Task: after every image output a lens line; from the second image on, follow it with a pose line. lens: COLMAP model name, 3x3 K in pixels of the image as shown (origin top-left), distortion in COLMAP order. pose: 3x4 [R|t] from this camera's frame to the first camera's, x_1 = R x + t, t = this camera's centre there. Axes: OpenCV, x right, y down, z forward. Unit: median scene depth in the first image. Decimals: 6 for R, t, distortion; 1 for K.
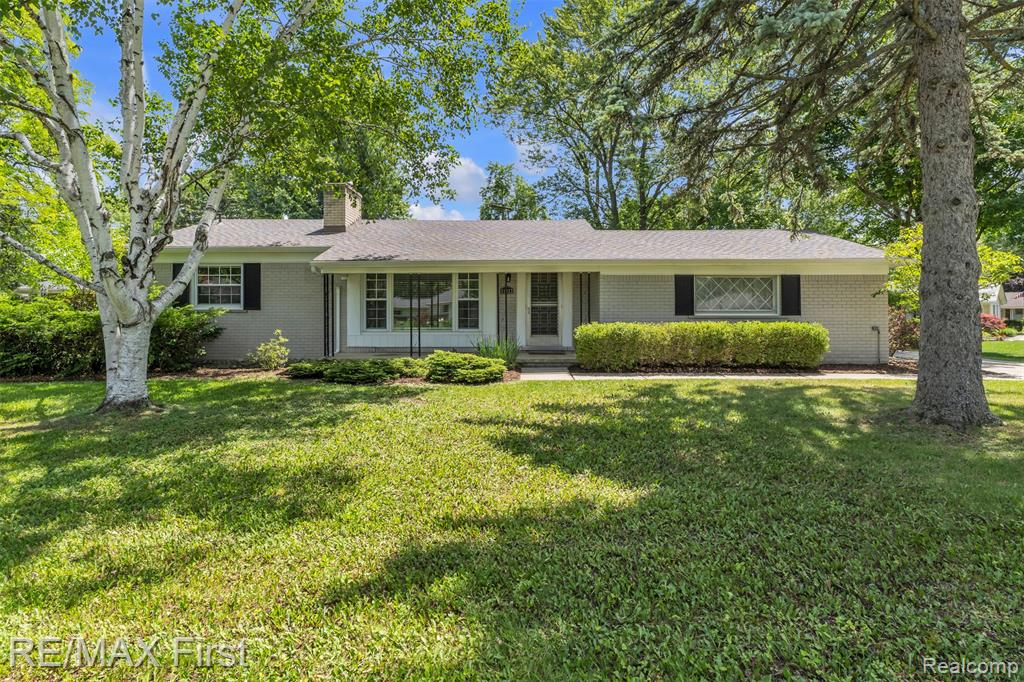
lens RADIAL K [[507.4, 0, 510.7], [0, 507.4, 334.2], [0, 0, 1]] dist [0.000387, -0.000001]
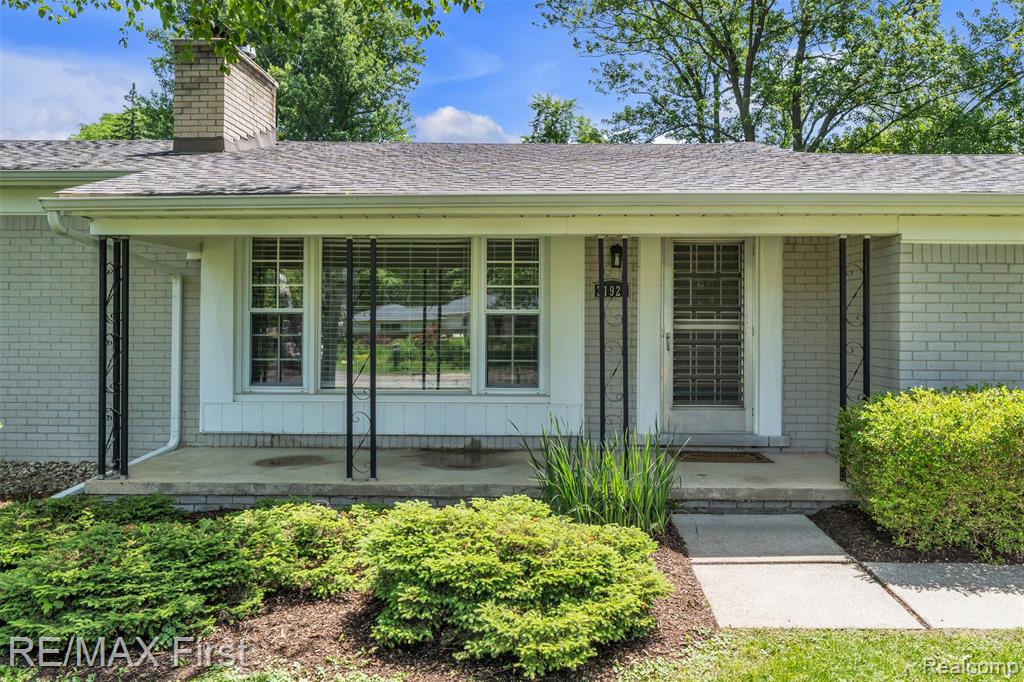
lens RADIAL K [[645.9, 0, 513.2], [0, 645.9, 344.7], [0, 0, 1]] dist [-0.005979, -0.000440]
pose [[0.998153, 0.009791, -0.059951, -0.052423], [-0.010575, 0.999862, -0.012782, -0.036708], [0.059817, 0.013392, 0.998120, 0.504235]]
